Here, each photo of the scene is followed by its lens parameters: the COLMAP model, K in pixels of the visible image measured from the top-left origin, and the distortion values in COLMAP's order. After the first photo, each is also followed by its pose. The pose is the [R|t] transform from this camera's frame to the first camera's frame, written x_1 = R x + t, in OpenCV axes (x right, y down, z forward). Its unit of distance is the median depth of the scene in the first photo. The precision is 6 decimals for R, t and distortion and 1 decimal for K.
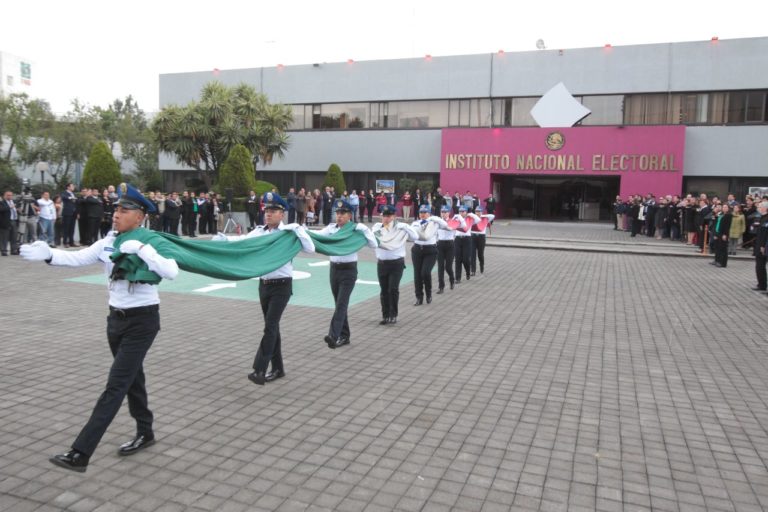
lens RADIAL K [[620.7, 0, 372.3], [0, 620.7, 250.8], [0, 0, 1]] dist [-0.053811, 0.078386]
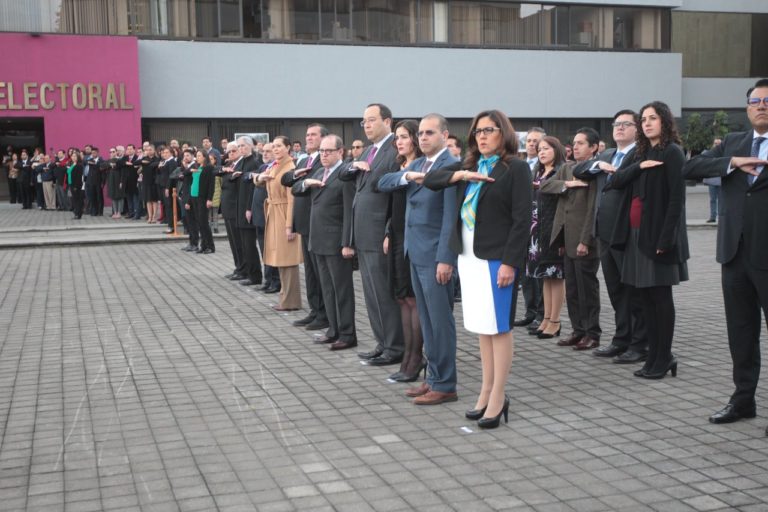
lens RADIAL K [[927.0, 0, 375.8], [0, 927.0, 256.5], [0, 0, 1]] dist [0.014396, 0.071035]
pose [[0.773432, -0.097145, 0.626391, 0.093784], [0.094383, 0.994820, 0.037745, 0.008116], [-0.626813, 0.029928, 0.778595, 0.130738]]
